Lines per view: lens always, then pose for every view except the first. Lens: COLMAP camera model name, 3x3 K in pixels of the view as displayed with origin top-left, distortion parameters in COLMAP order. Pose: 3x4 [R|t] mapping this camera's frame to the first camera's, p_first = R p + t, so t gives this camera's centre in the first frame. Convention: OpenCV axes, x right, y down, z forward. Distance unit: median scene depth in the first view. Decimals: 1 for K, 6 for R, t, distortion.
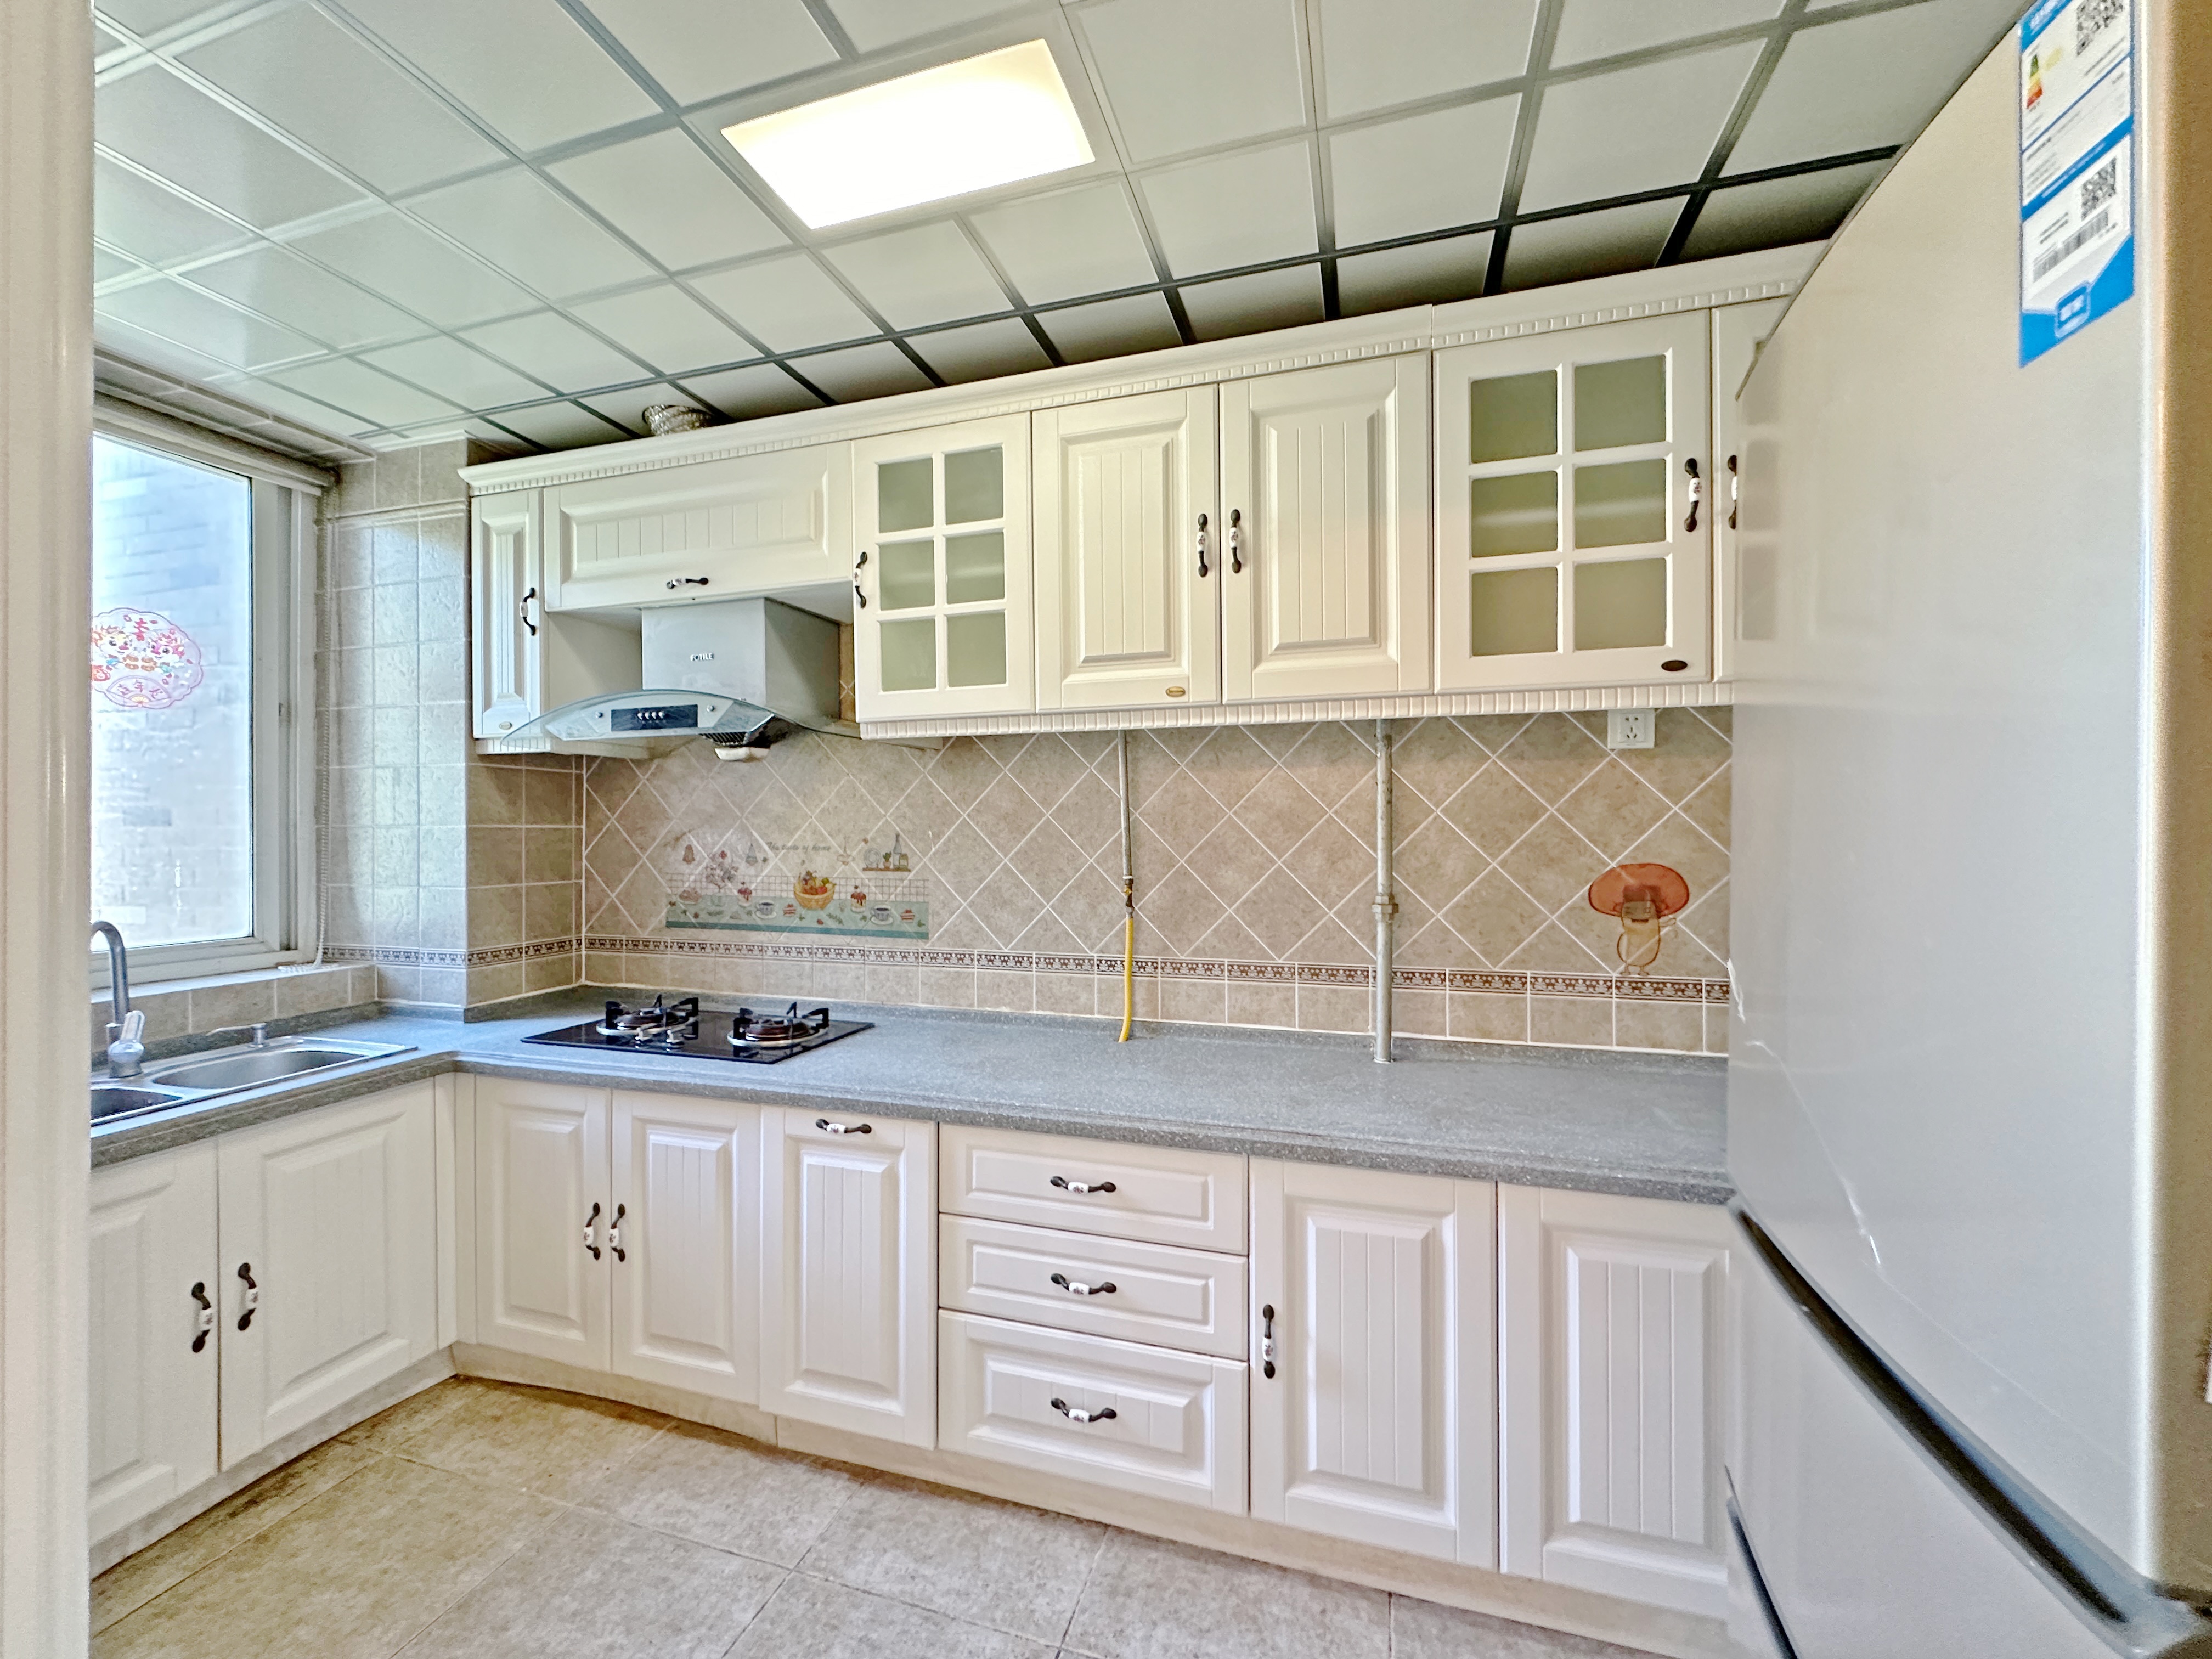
lens RADIAL K [[883.5, 0, 1106.0], [0, 883.5, 829.5], [0, 0, 1]] dist [-0.000311, -0.000160]
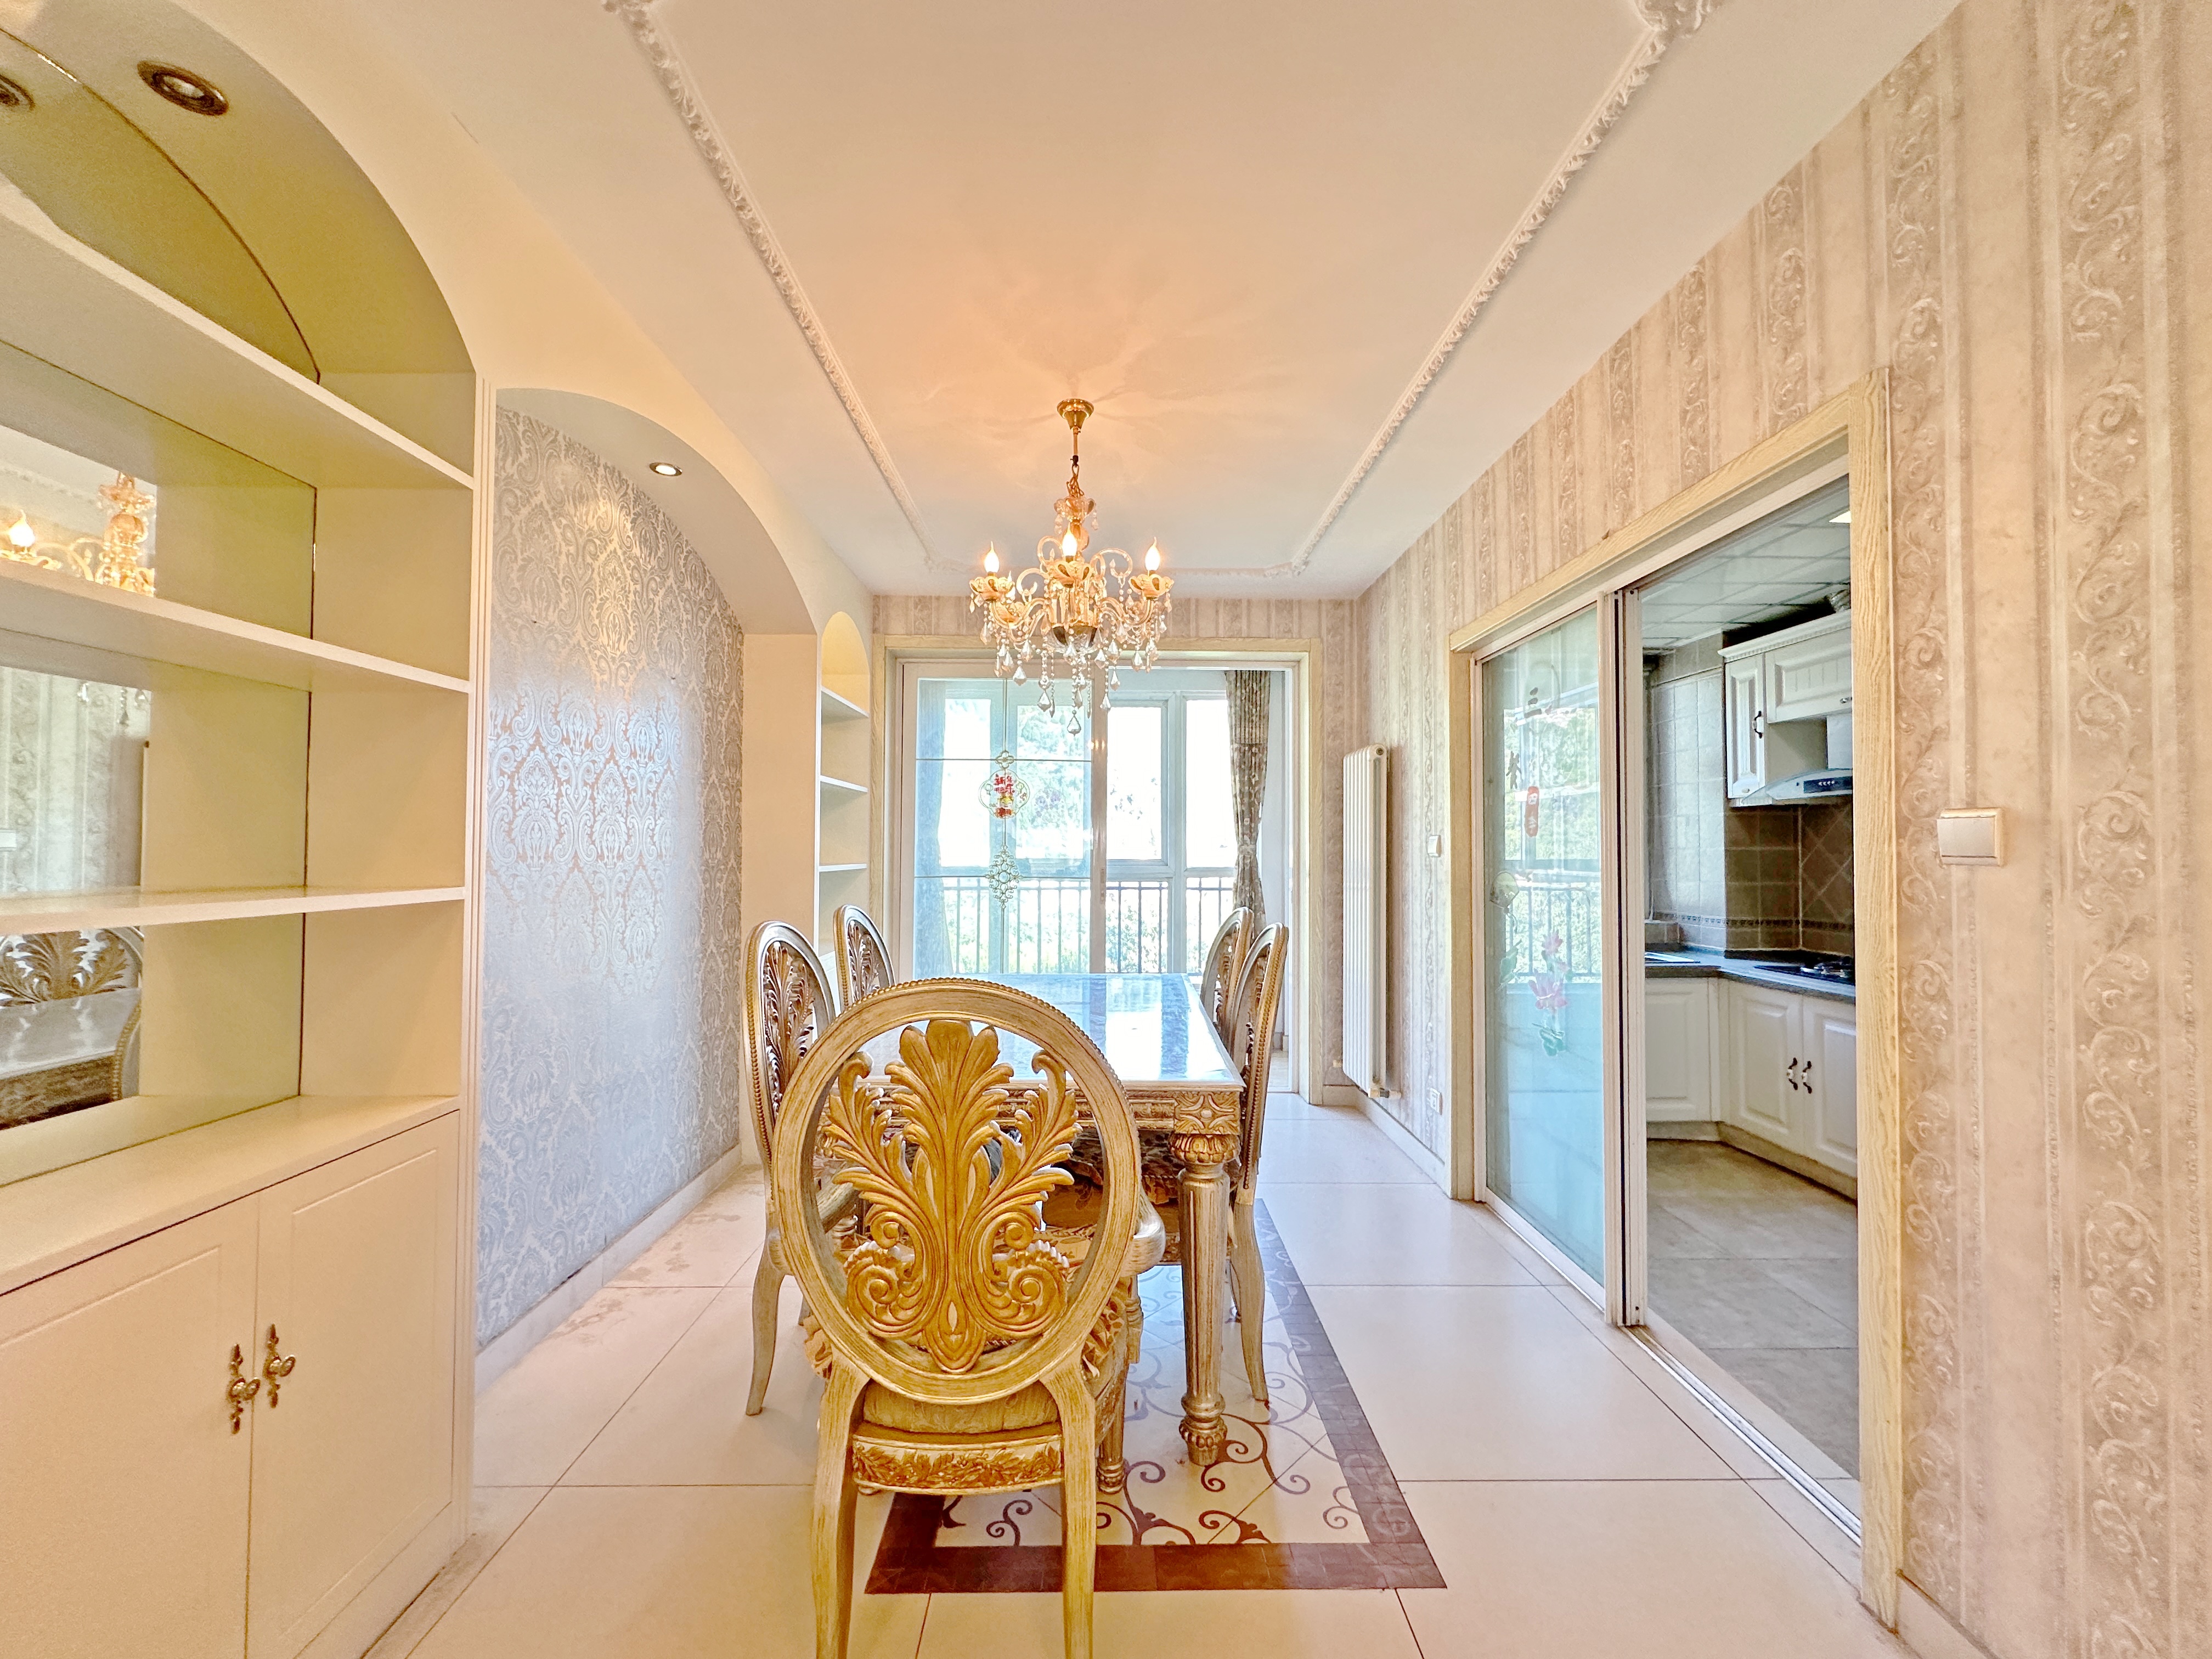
lens RADIAL K [[883.5, 0, 1106.0], [0, 883.5, 829.5], [0, 0, 1]] dist [-0.000311, -0.000160]
pose [[0.308997, -0.019998, -0.950853, 0.591431], [-0.003110, 0.999752, -0.022037, 0.001793], [0.951058, 0.009766, 0.308858, -0.745661]]
